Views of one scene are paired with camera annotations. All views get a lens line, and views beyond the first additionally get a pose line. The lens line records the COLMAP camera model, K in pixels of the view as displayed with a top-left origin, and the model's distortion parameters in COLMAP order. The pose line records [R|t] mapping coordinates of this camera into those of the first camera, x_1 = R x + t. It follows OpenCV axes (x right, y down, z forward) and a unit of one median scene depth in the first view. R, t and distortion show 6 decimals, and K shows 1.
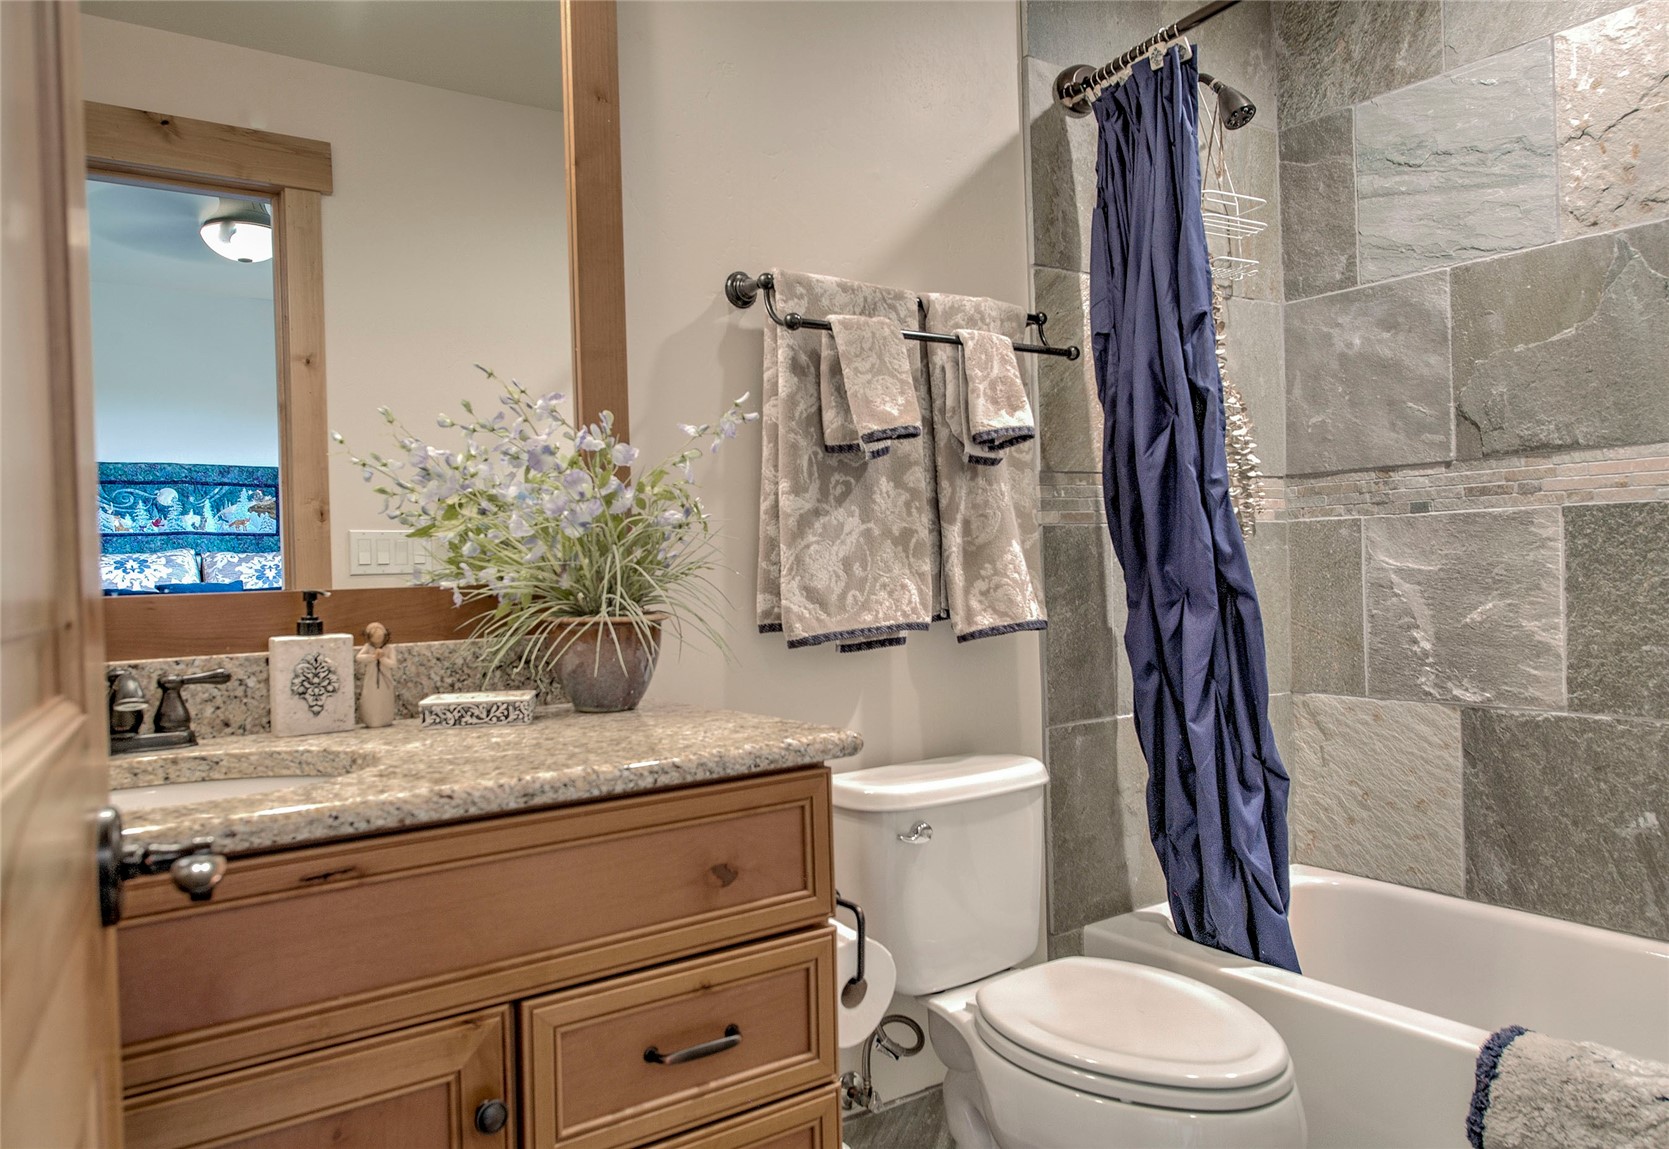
lens RADIAL K [[1168.8, 0, 835.3], [0, 1168.8, 572.8], [0, 0, 1]] dist [0.005606, 0.000723]
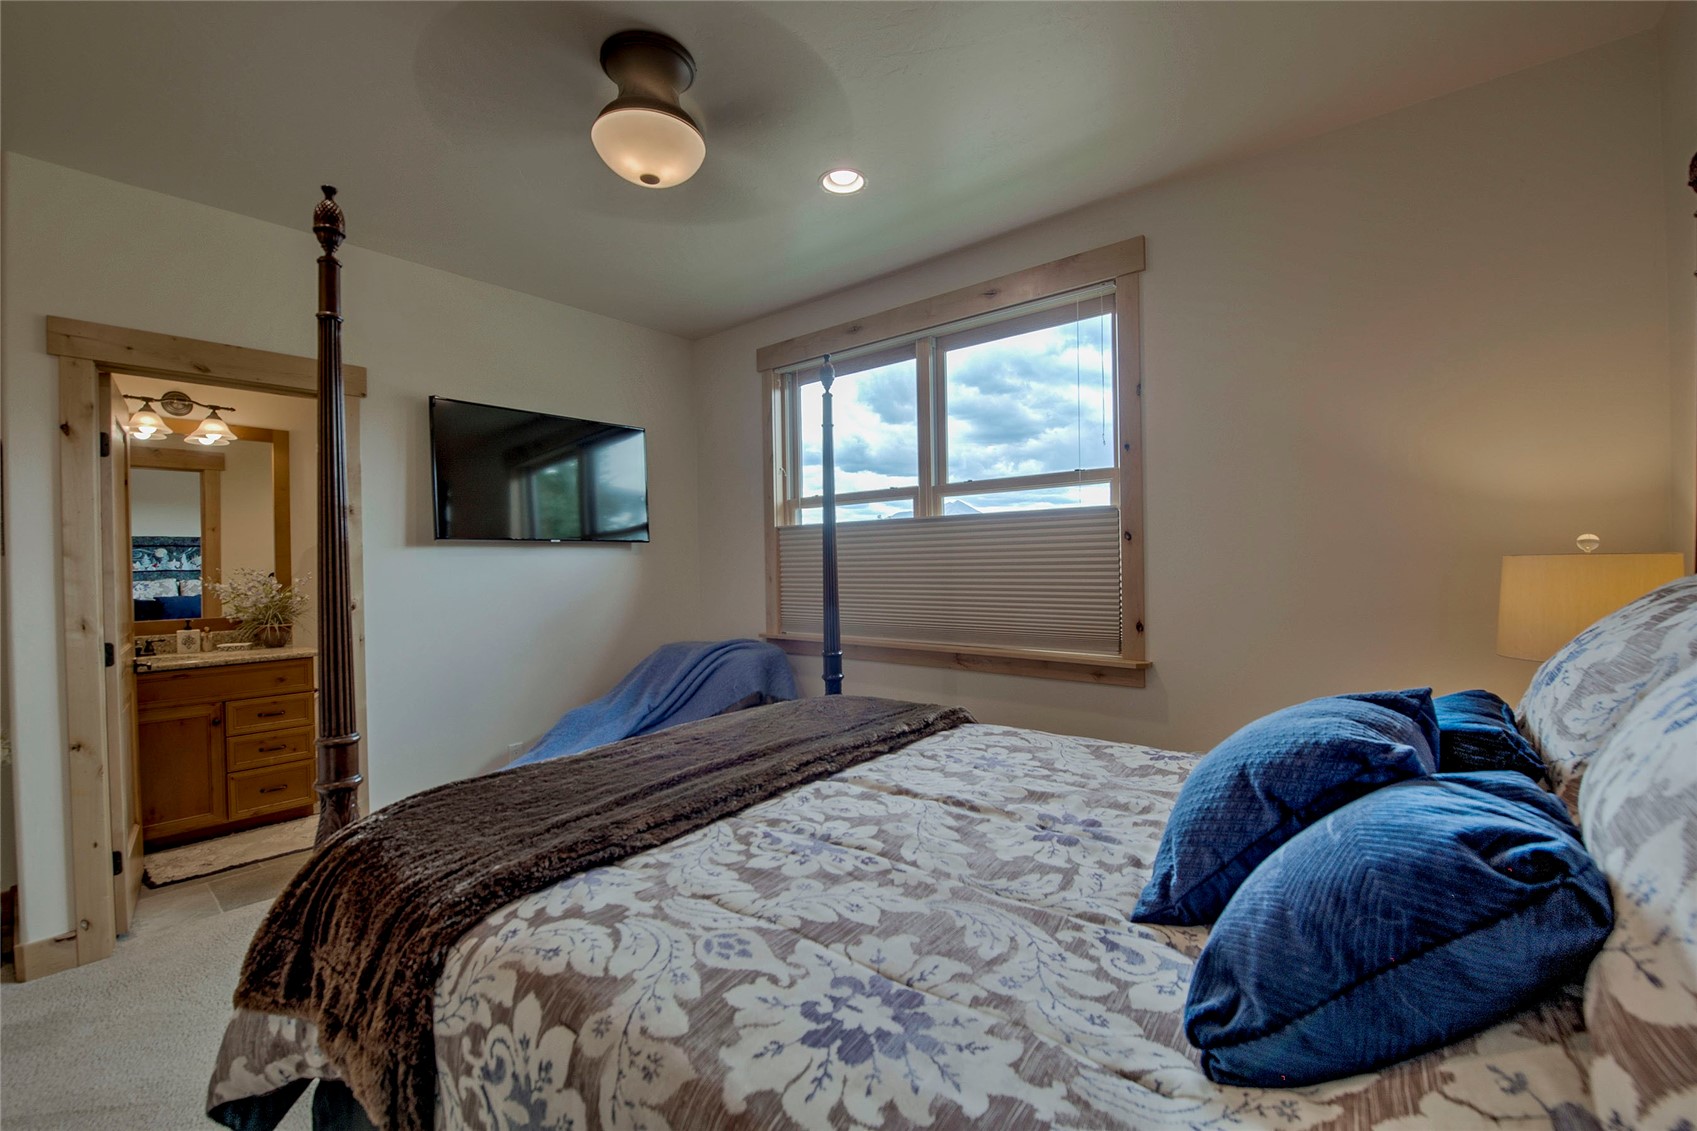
lens RADIAL K [[732.9, 0, 846.2], [0, 732.9, 566.8], [0, 0, 1]] dist [-0.004408, -0.000253]
pose [[0.974302, 0.012379, 0.224903, 1.244474], [-0.011354, 0.999918, -0.005849, -0.182366], [-0.224957, 0.003145, 0.974364, -2.059897]]
